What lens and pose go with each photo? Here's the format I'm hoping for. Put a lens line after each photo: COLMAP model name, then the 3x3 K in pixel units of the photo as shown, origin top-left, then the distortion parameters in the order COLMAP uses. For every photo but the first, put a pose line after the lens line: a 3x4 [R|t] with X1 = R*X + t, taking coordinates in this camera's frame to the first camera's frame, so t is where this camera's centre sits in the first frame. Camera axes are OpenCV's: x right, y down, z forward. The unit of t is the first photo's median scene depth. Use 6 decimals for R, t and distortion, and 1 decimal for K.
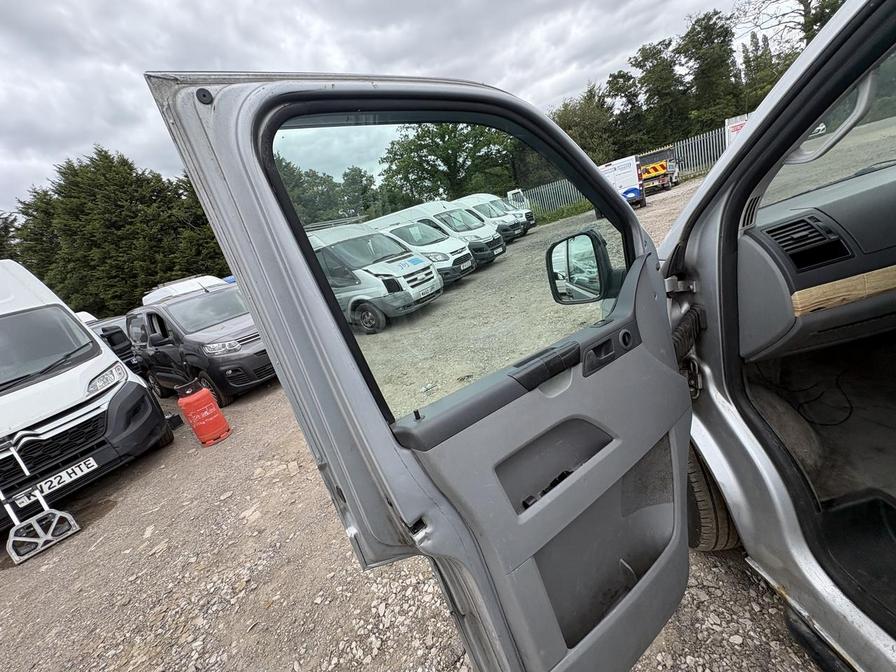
lens RADIAL K [[356.5, 0, 446.9], [0, 356.5, 338.1], [0, 0, 1]] dist [0.000854, -0.000384]
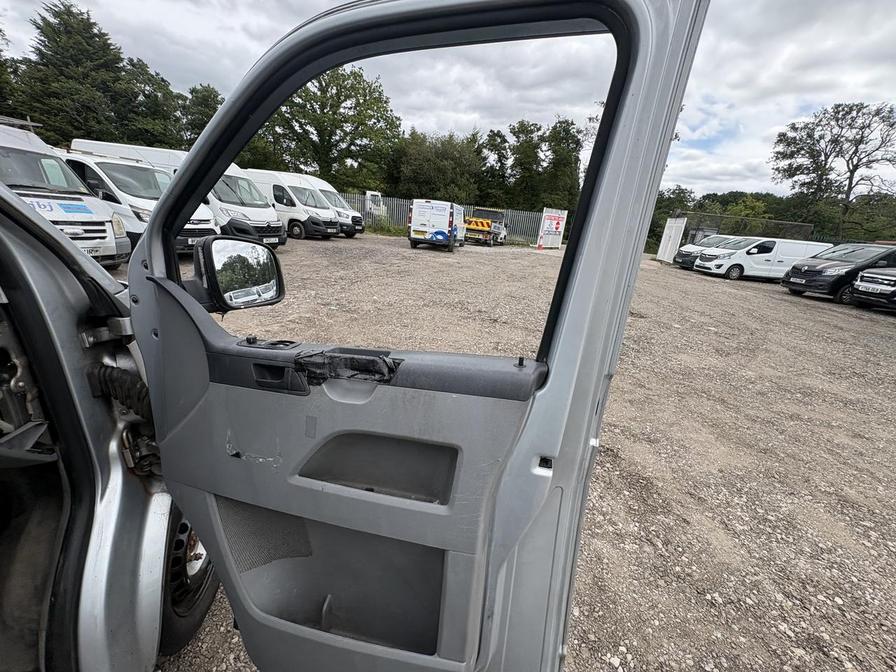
lens RADIAL K [[356.8, 0, 447.1], [0, 356.8, 336.8], [0, 0, 1]] dist [0.000849, 0.000415]
pose [[0.887798, 0.258534, 0.380757, 0.114096], [-0.257544, 0.964726, -0.054542, -0.034301], [-0.381427, -0.049640, 0.923065, -0.000392]]
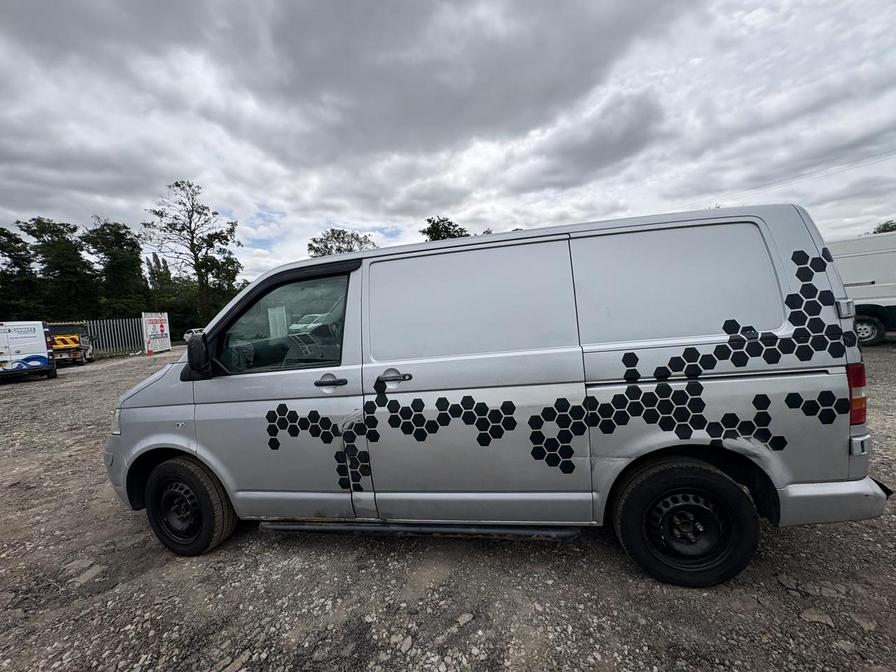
lens RADIAL K [[358.5, 0, 448.7], [0, 358.5, 332.9], [0, 0, 1]] dist [0.002372, 0.000302]
pose [[0.228416, 0.209022, 0.950861, -0.045267], [0.293091, 0.916607, -0.271899, 0.027520], [-0.928398, 0.340795, 0.148106, -0.031123]]
